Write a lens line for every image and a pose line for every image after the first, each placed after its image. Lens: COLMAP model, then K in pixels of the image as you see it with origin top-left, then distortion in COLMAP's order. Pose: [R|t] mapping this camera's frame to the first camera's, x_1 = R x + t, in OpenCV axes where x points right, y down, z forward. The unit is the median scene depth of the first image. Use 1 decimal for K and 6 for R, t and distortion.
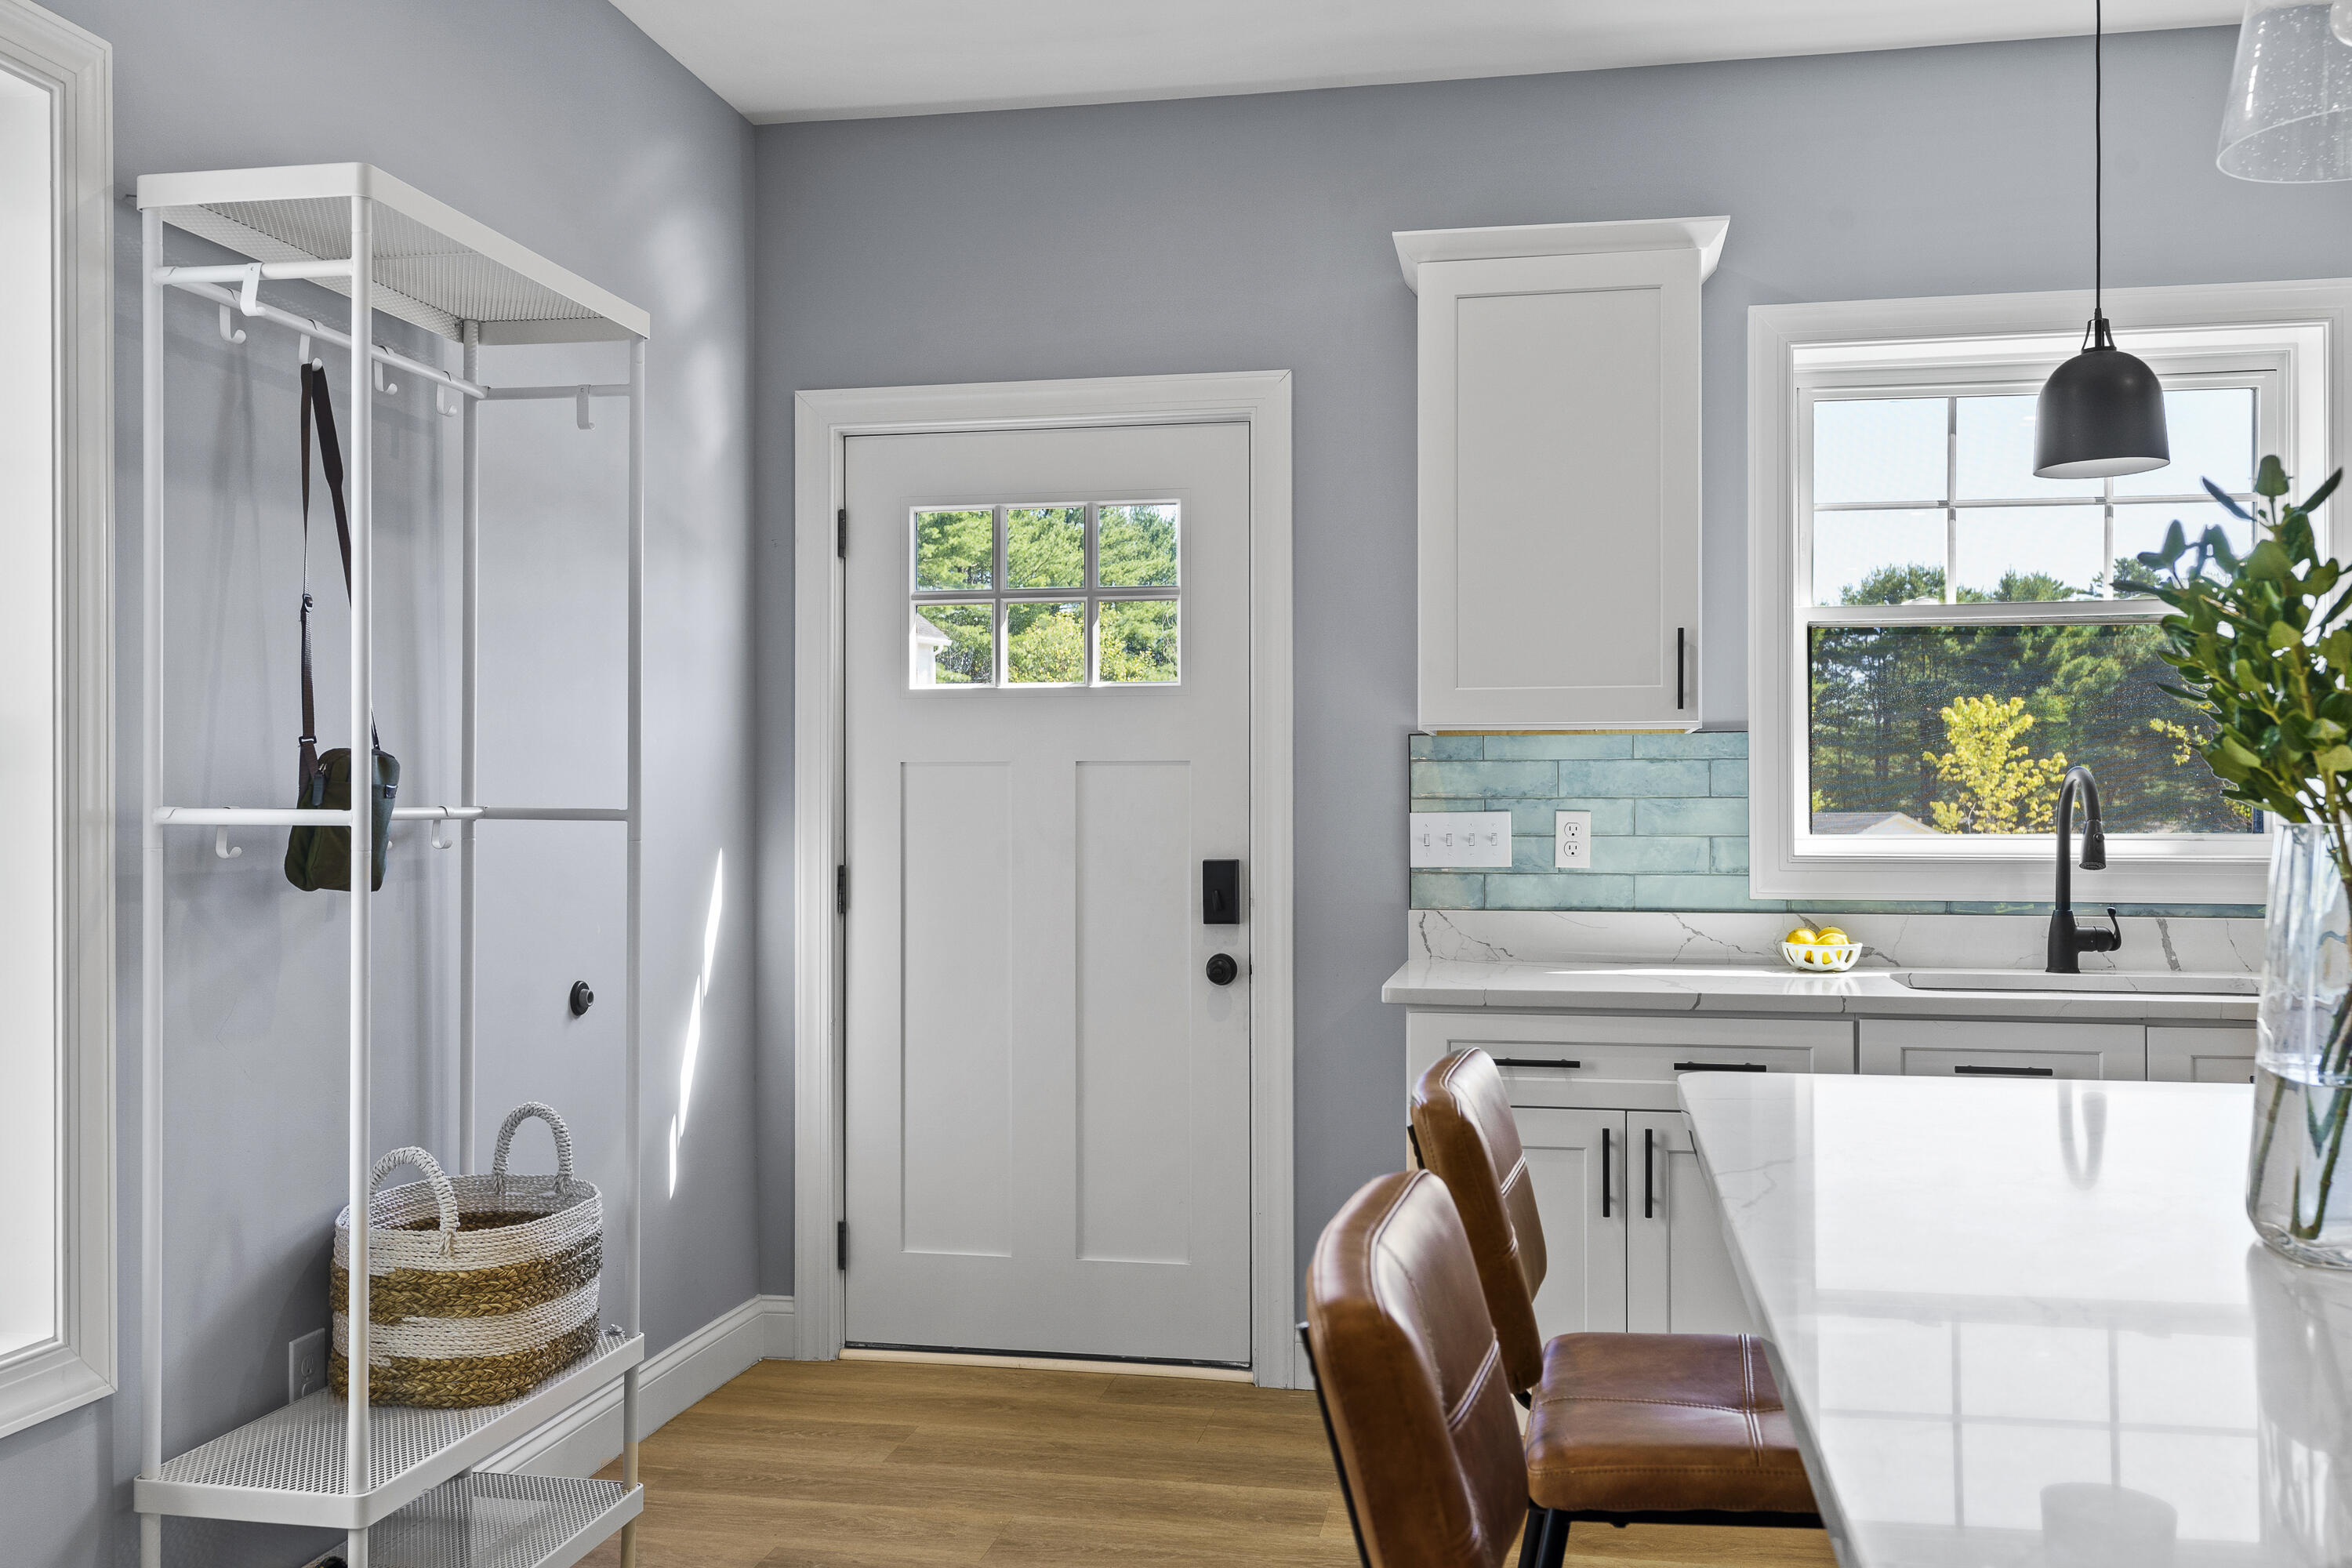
lens RADIAL K [[2028.7, 0, 1170.4], [0, 2028.7, 791.1], [0, 0, 1]] dist [0.009613, -0.002713]
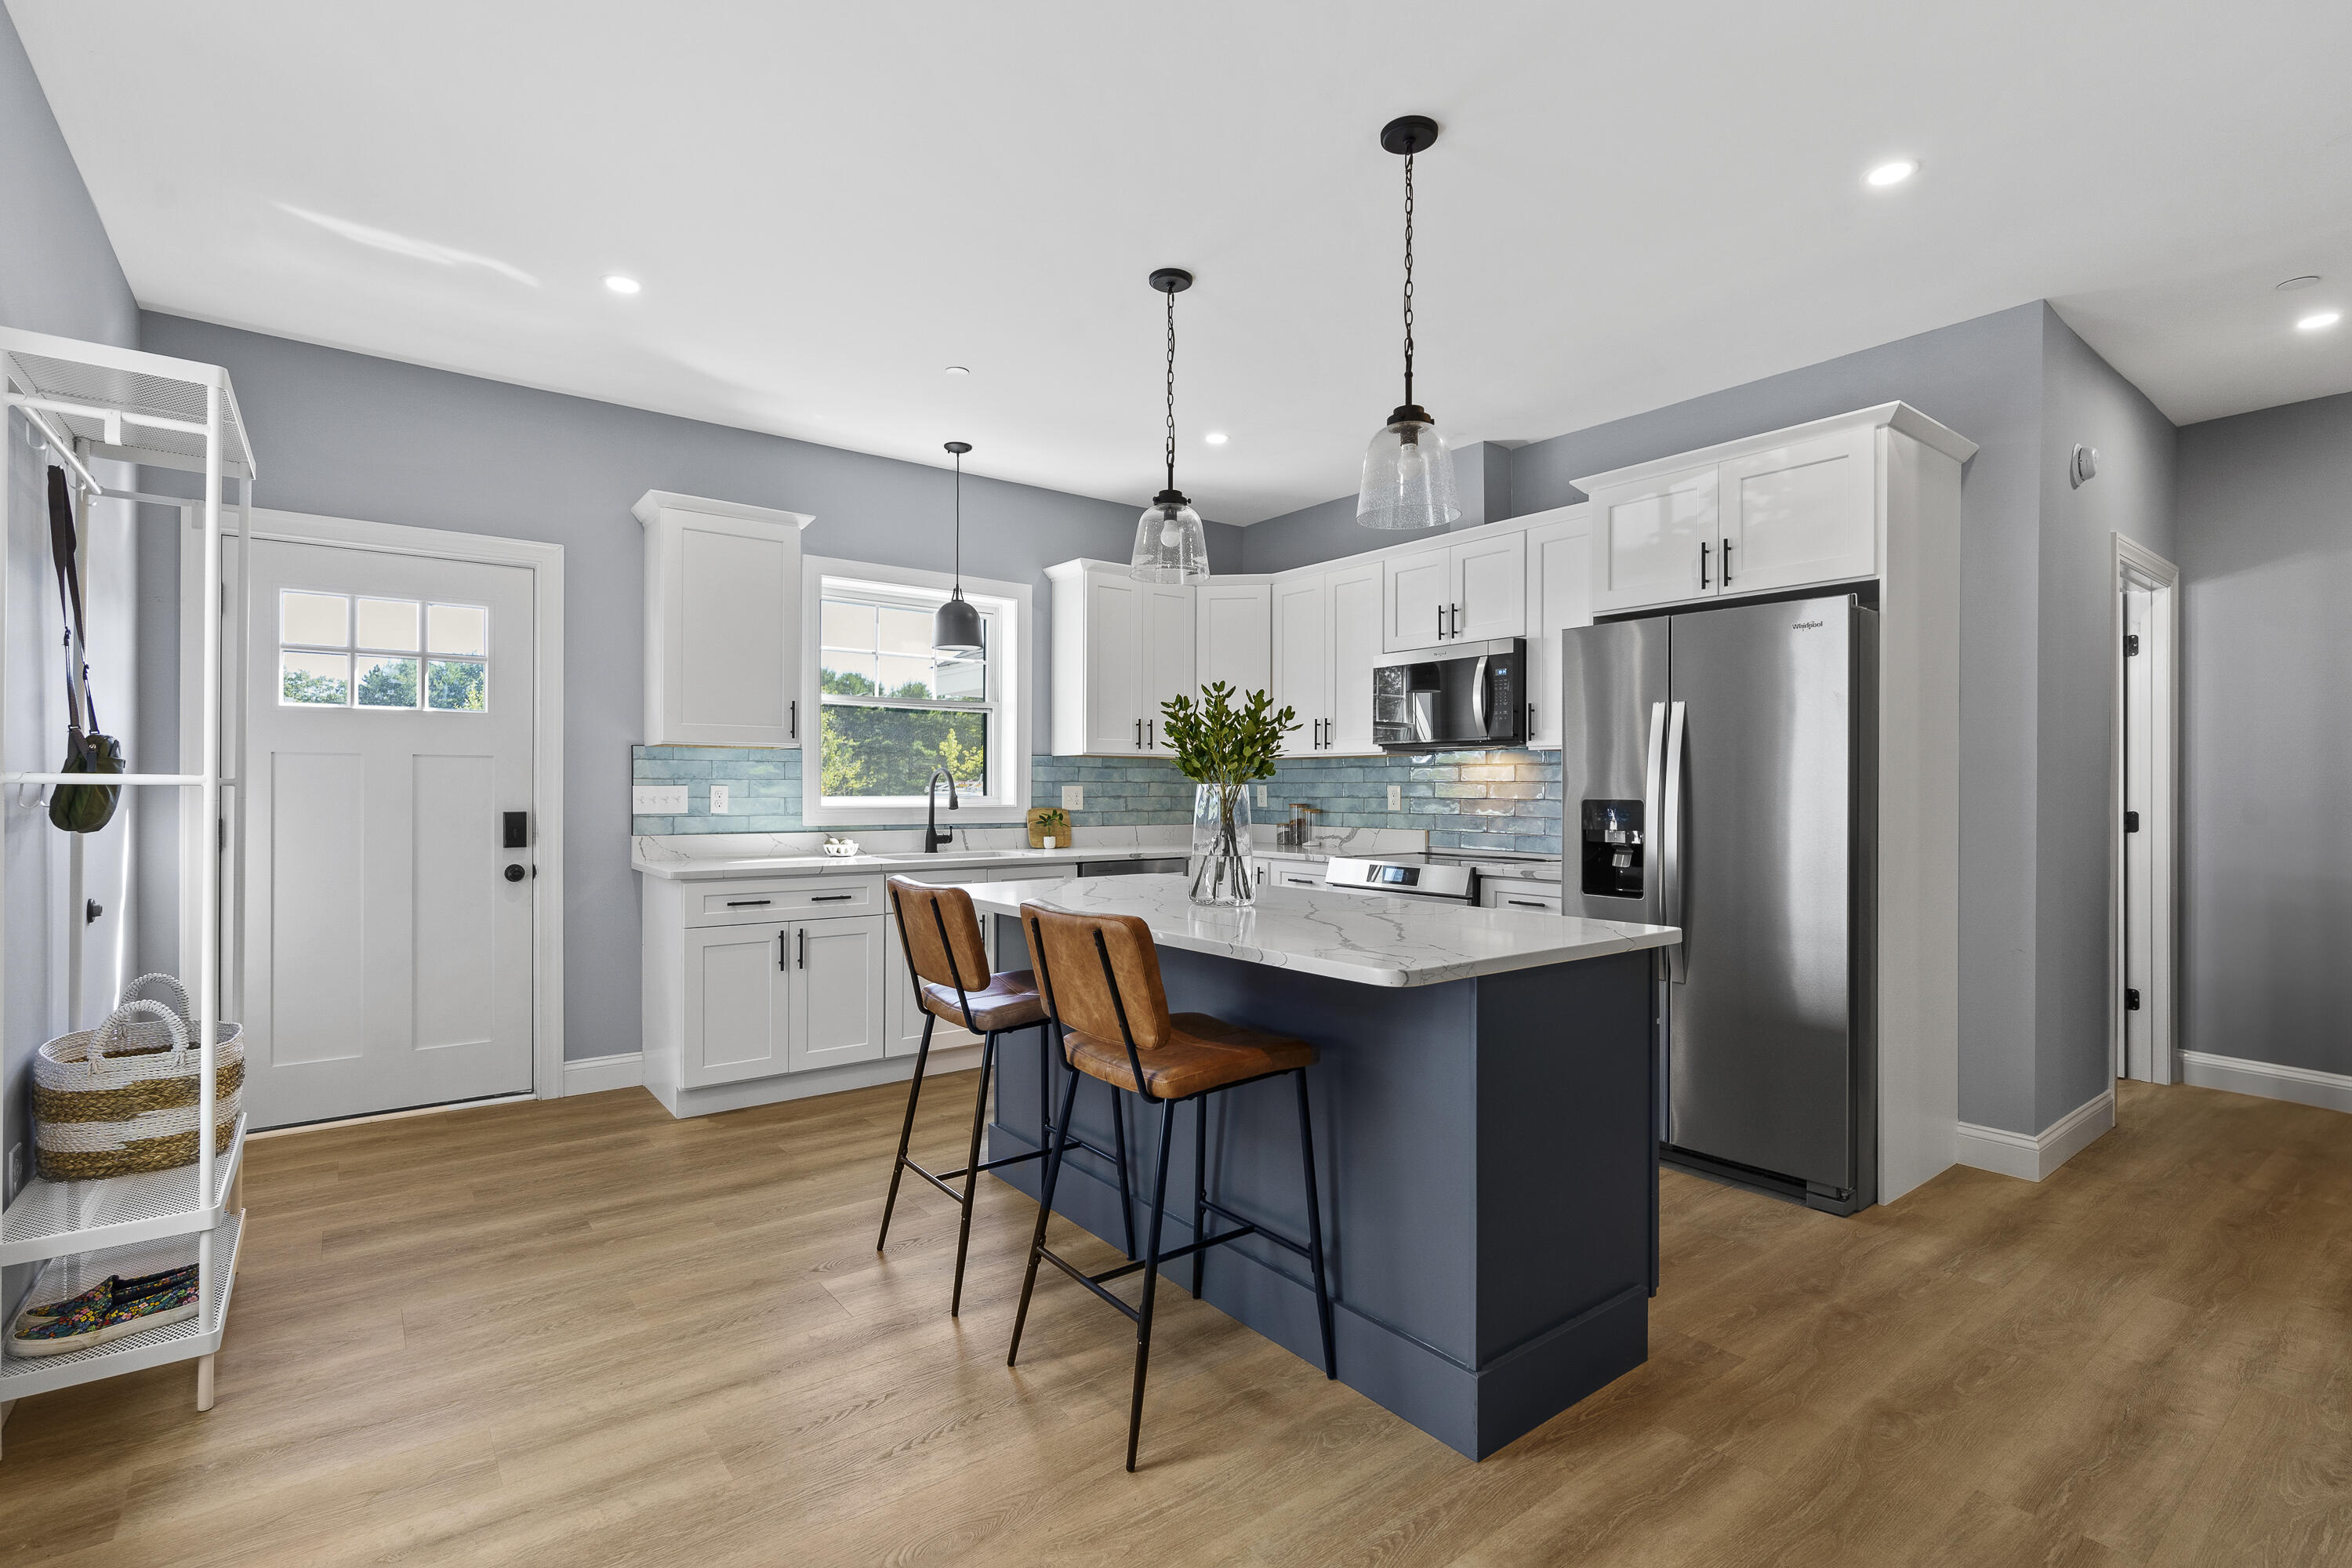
lens RADIAL K [[1084.2, 0, 1176.6], [0, 1084.2, 791.2], [0, 0, 1]] dist [-0.000488, 0.001671]
pose [[0.659539, 0.002268, 0.751667, -0.327415], [-0.007927, 0.999961, 0.003939, 0.007793], [-0.751628, -0.008556, 0.659532, -0.071813]]
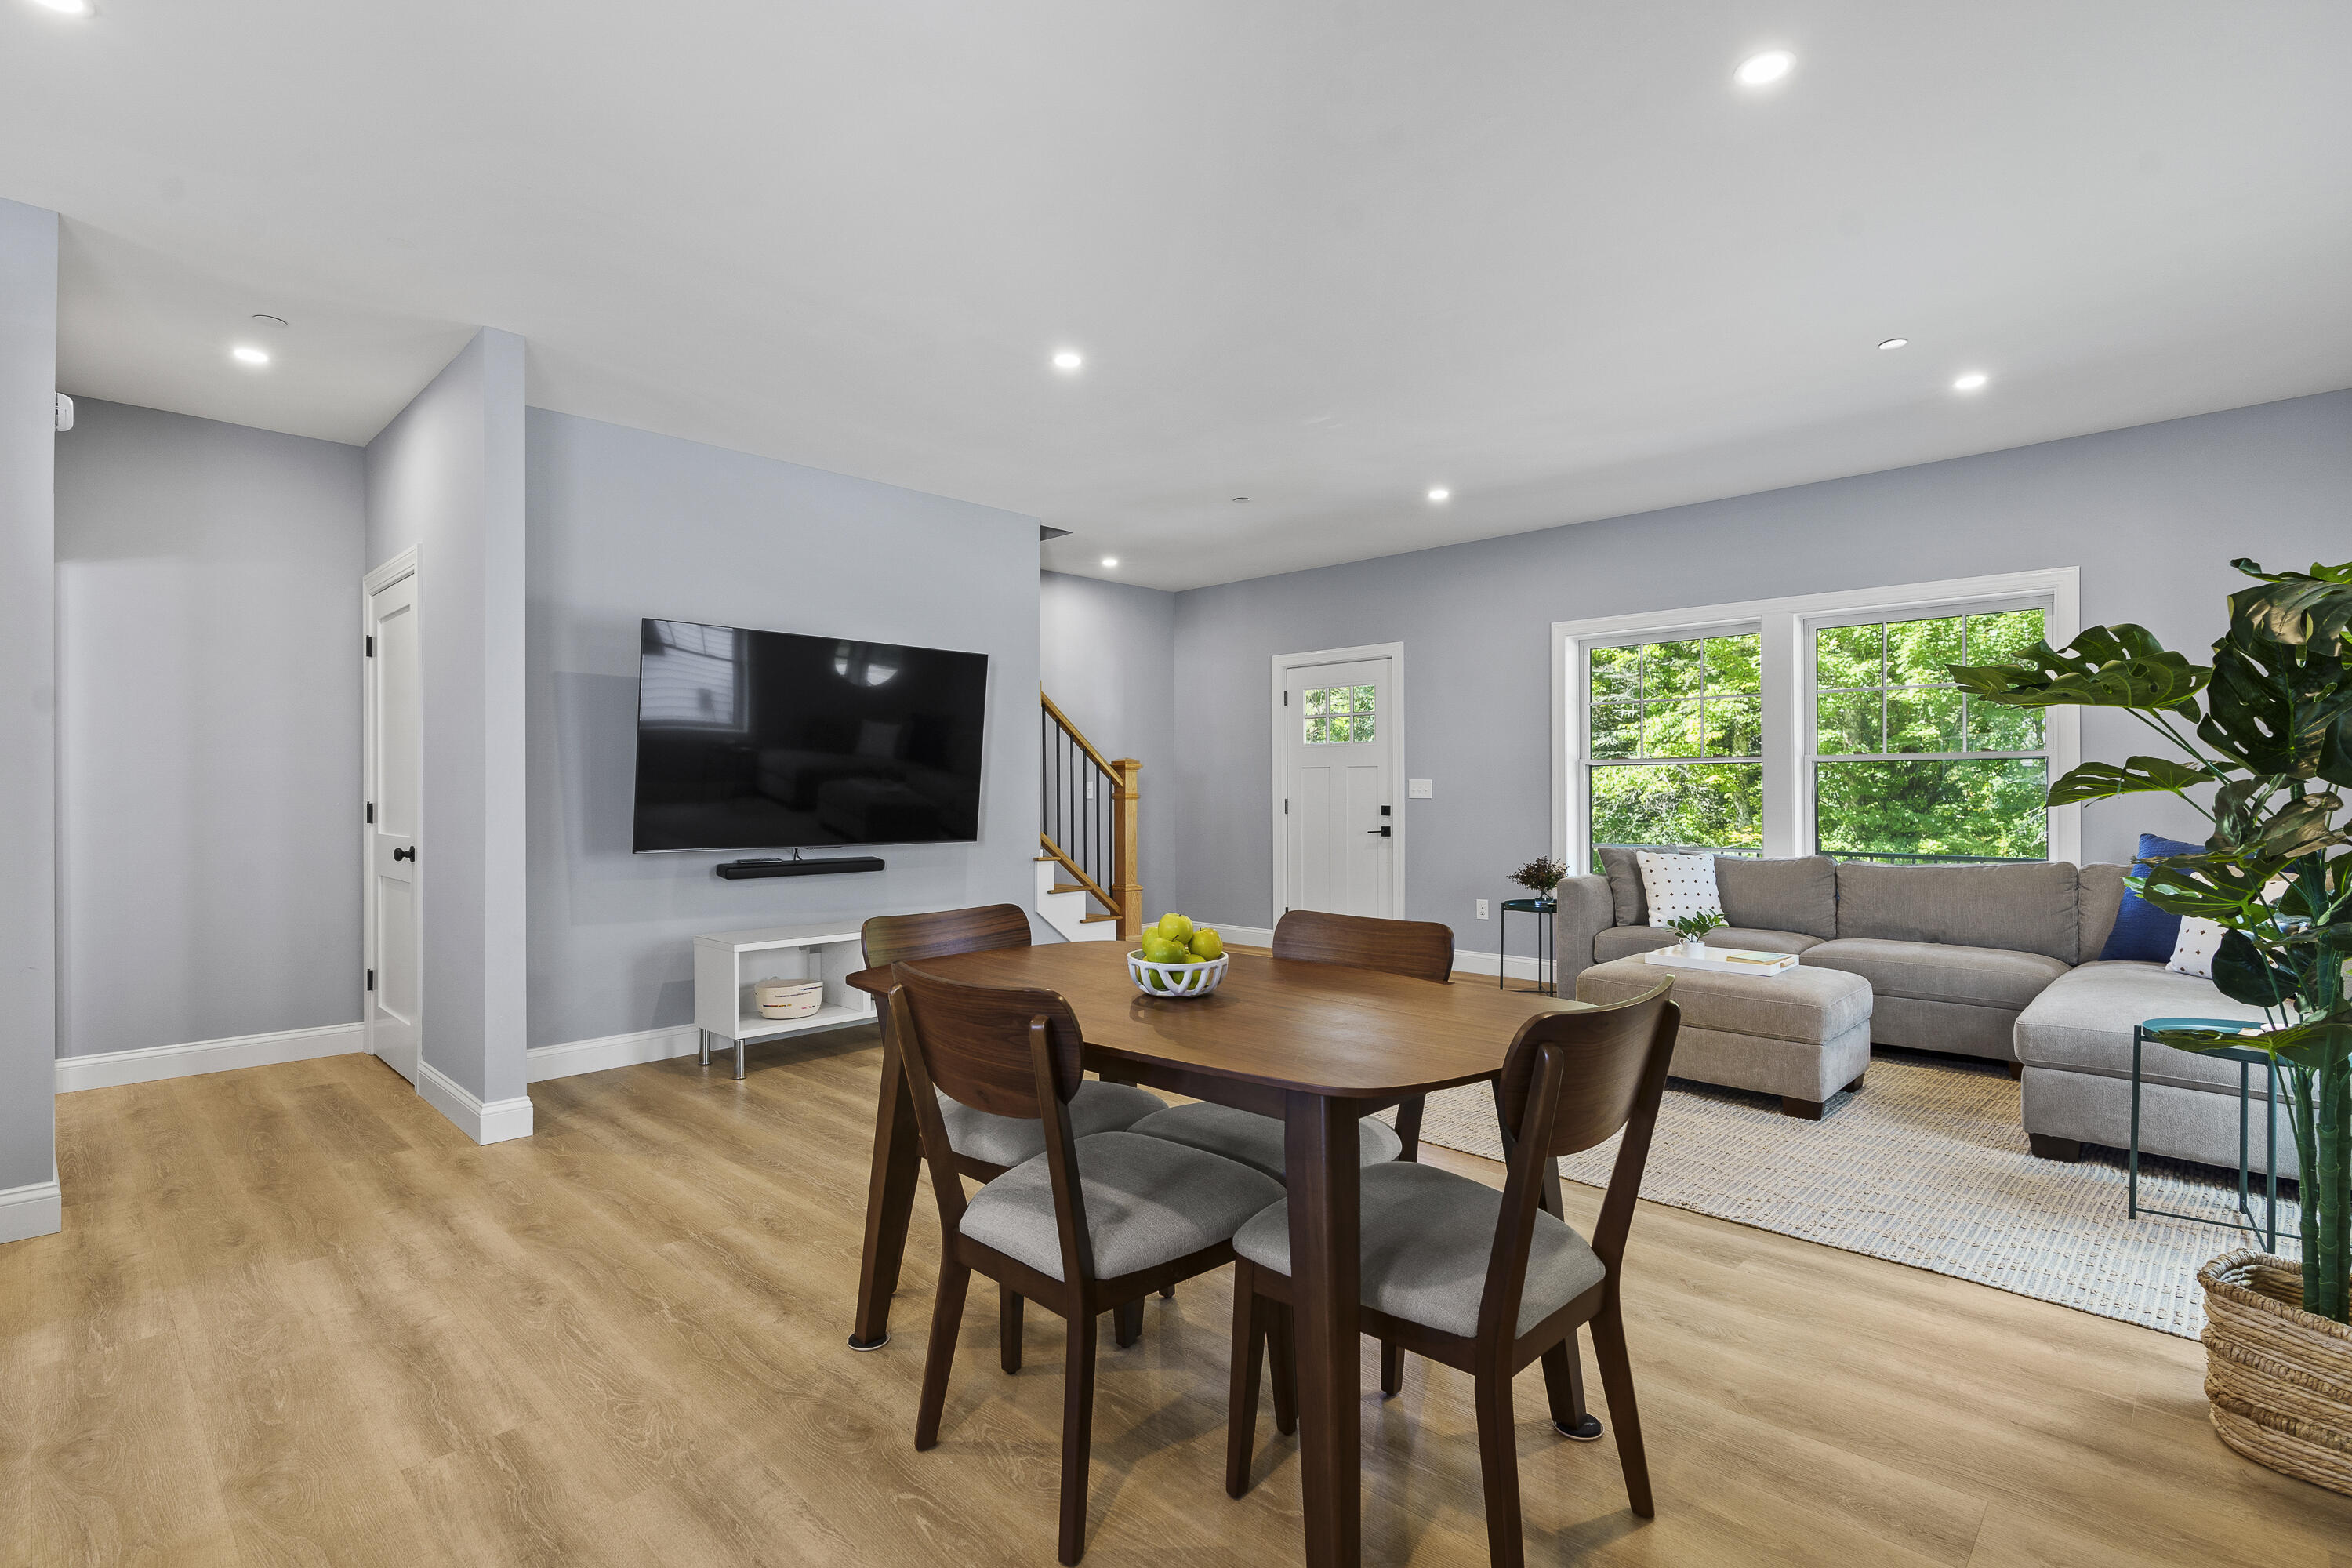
lens RADIAL K [[1115.8, 0, 1174.9], [0, 1115.8, 791.1], [0, 0, 1]] dist [-0.005399, 0.002225]
pose [[-0.838931, 0.004390, 0.544220, -0.288592], [0.001774, 0.999984, -0.005333, 0.019026], [-0.544235, -0.003508, -0.838925, 0.194671]]
